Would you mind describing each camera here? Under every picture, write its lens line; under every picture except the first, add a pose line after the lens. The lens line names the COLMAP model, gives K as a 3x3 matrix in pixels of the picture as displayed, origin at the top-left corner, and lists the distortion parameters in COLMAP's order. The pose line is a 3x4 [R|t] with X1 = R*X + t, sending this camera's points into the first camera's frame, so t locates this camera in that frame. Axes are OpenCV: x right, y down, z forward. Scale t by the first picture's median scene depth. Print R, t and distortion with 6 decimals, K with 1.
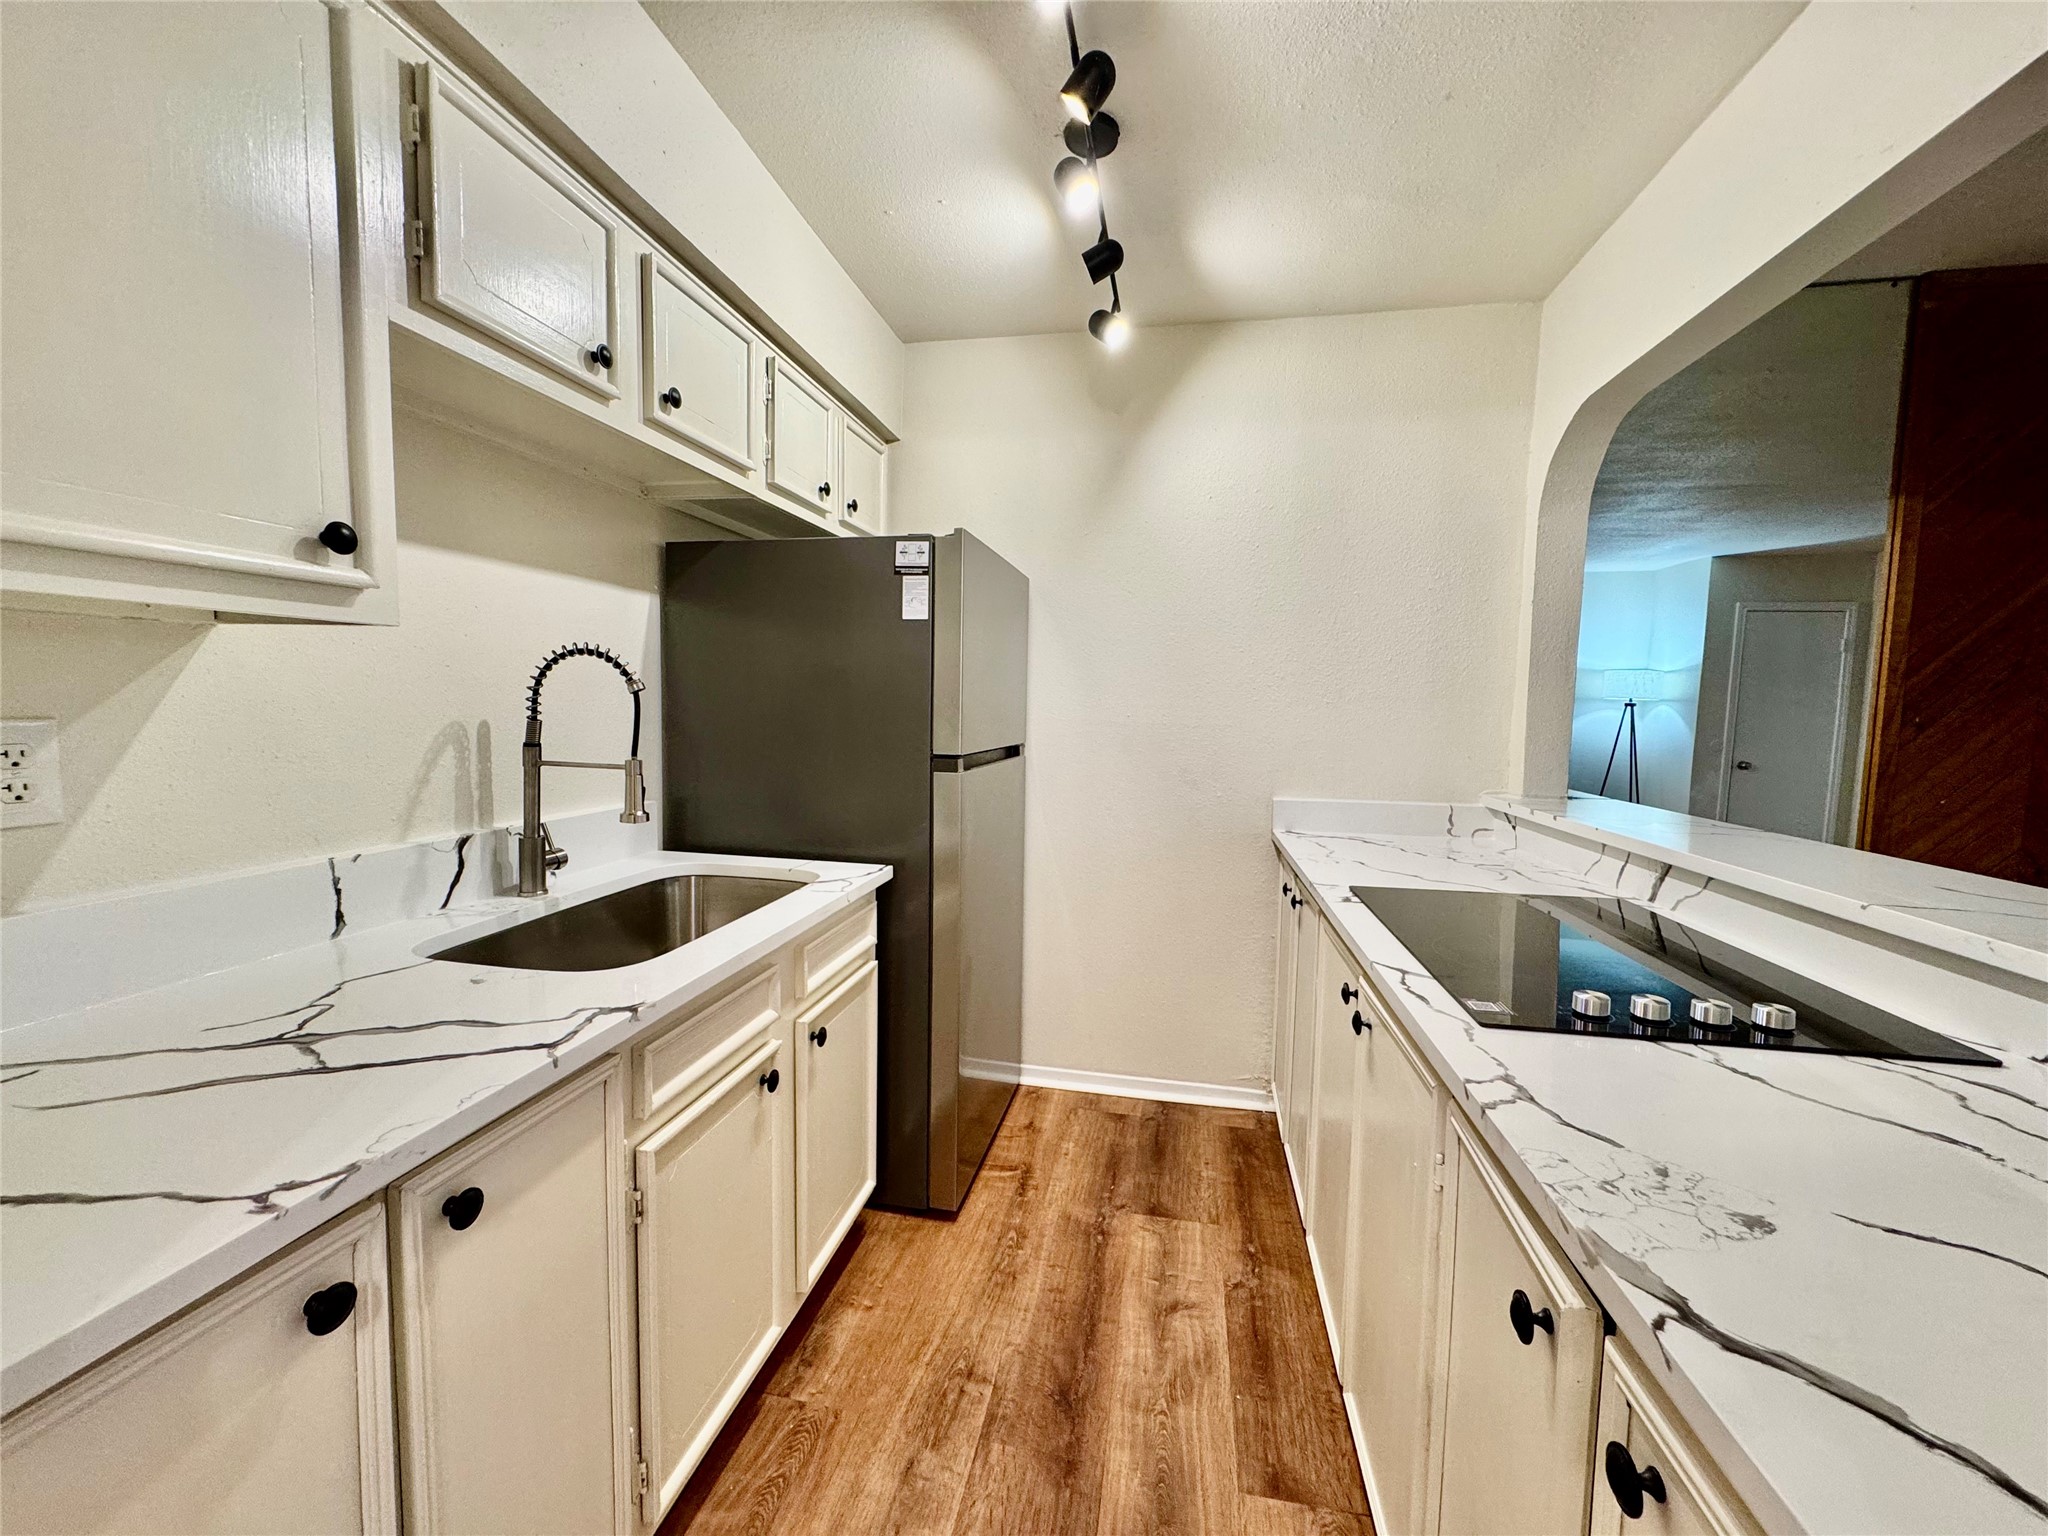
lens RADIAL K [[815.6, 0, 1018.5], [0, 815.6, 762.2], [0, 0, 1]] dist [-0.001566, 0.000201]
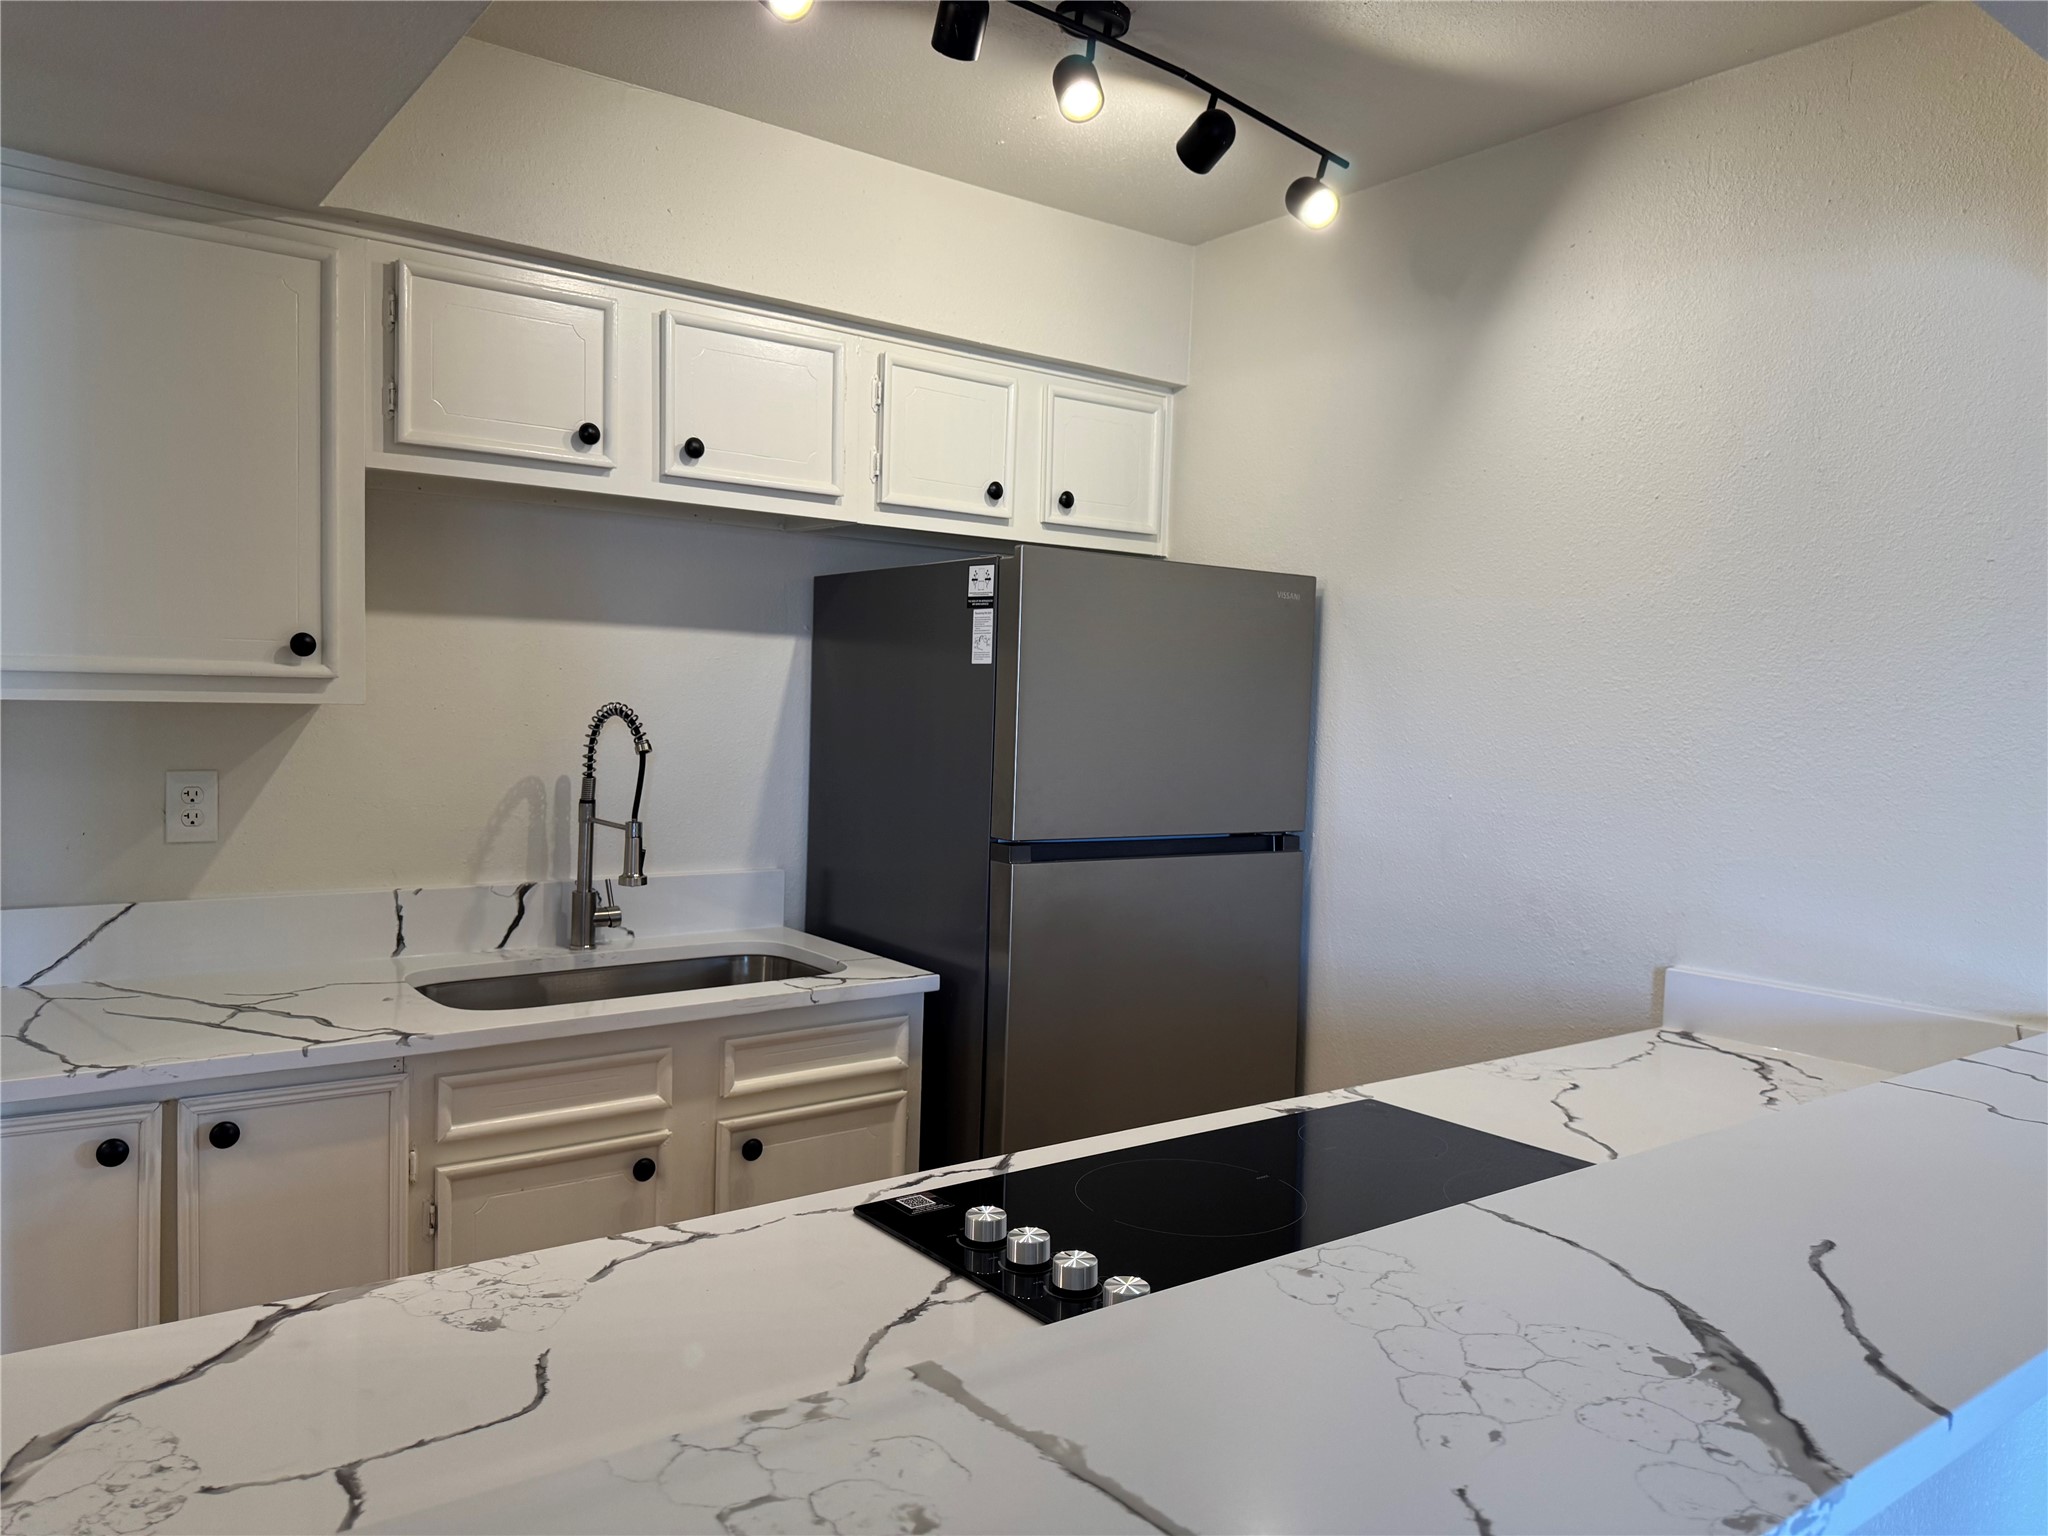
lens RADIAL K [[1442.8, 0, 1024.0], [0, 1442.8, 768.0], [0, 0, 1]] dist [0.066476, -0.106936]
pose [[0.746321, 0.036391, -0.664591, 0.843444], [-0.066179, 0.997613, -0.019691, -0.052540], [0.662288, 0.058677, 0.746948, 0.001557]]
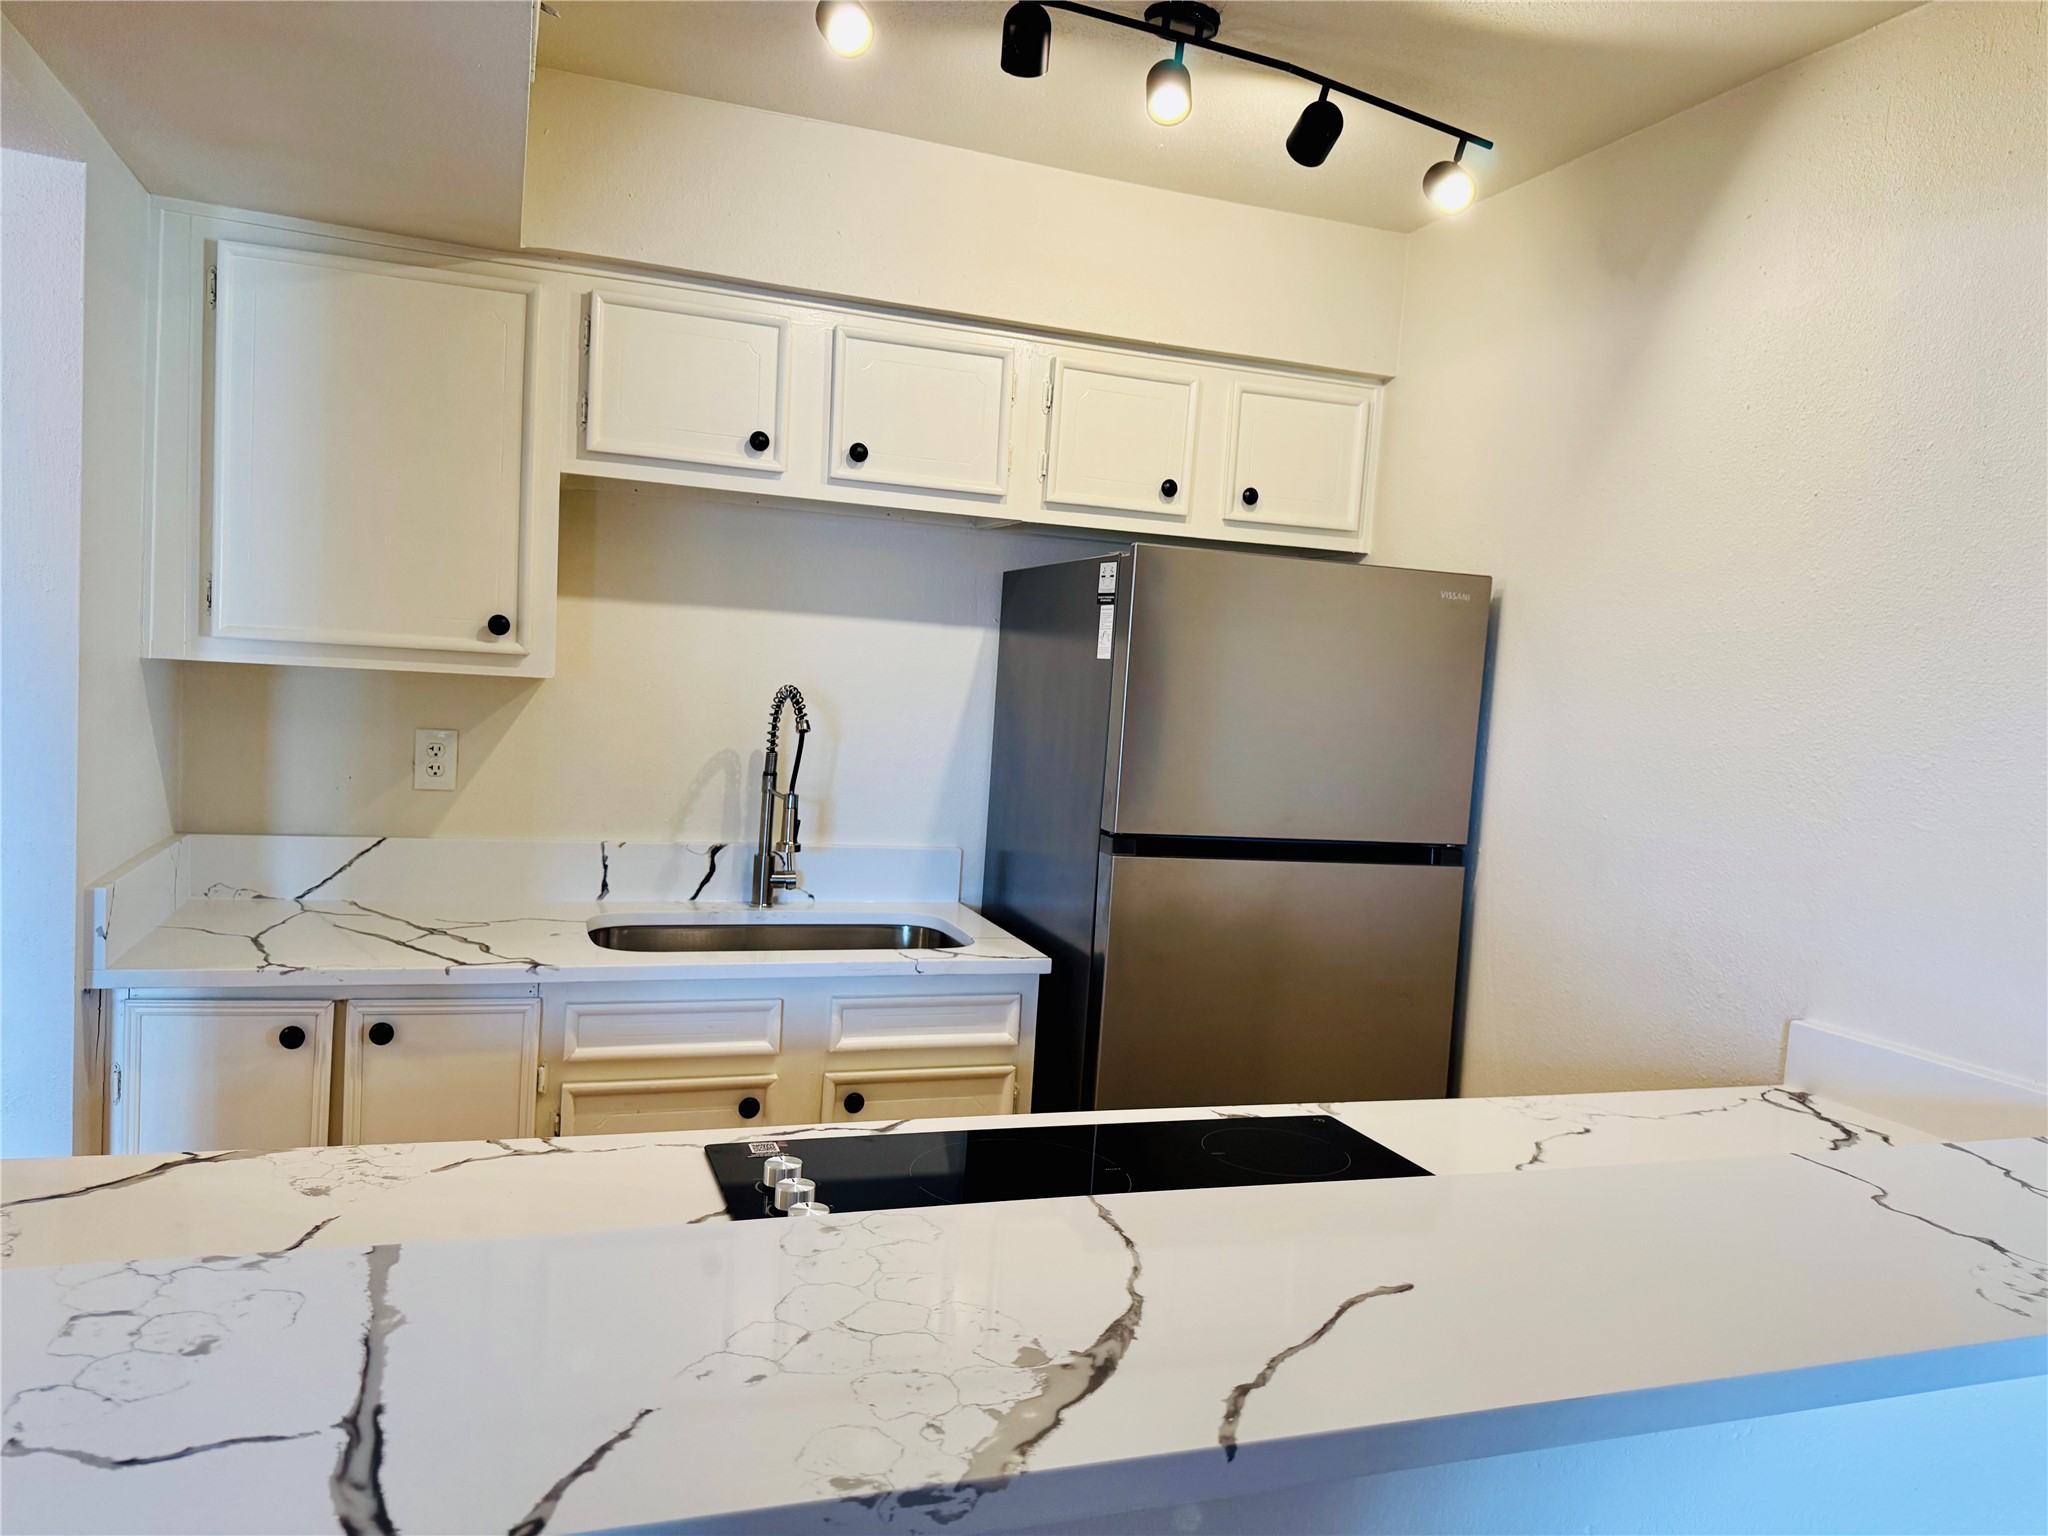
lens RADIAL K [[1448.9, 0, 1047.0], [0, 1448.9, 763.0], [0, 0, 1]] dist [0.069506, -0.106978]
pose [[0.520259, 0.069565, -0.851170, 1.083256], [-0.118125, 0.992958, 0.008952, -0.081951], [0.845800, 0.095887, 0.524813, 0.222743]]
